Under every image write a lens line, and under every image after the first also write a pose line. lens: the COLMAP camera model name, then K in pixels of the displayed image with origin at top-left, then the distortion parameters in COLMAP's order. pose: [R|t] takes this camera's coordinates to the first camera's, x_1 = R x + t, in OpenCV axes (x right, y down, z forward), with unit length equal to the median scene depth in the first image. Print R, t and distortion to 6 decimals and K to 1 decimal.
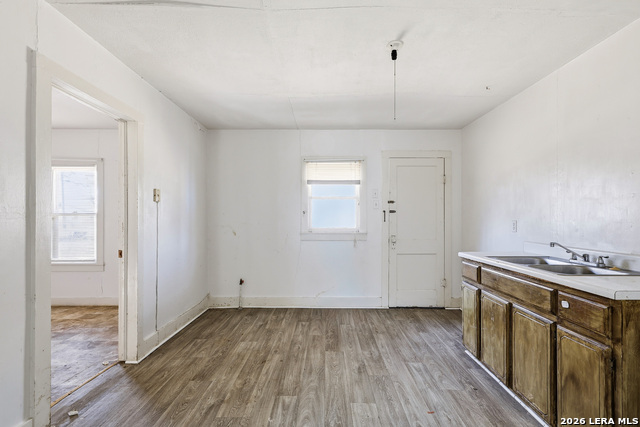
lens RADIAL K [[300.8, 0, 320.0], [0, 300.8, 213.5], [0, 0, 1]] dist [0.002805, 0.000296]
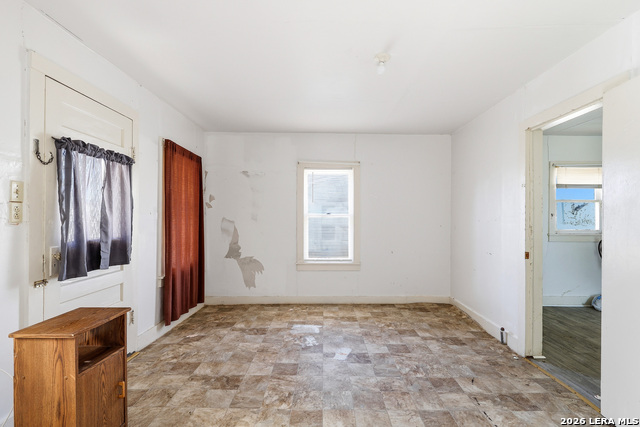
lens RADIAL K [[286.4, 0, 339.8], [0, 286.4, 219.2], [0, 0, 1]] dist [0.002437, 0.000336]
pose [[0.999440, 0.002027, 0.033402, -0.822441], [-0.002657, 0.999819, 0.018826, -0.004836], [-0.033358, -0.018905, 0.999265, 0.015896]]
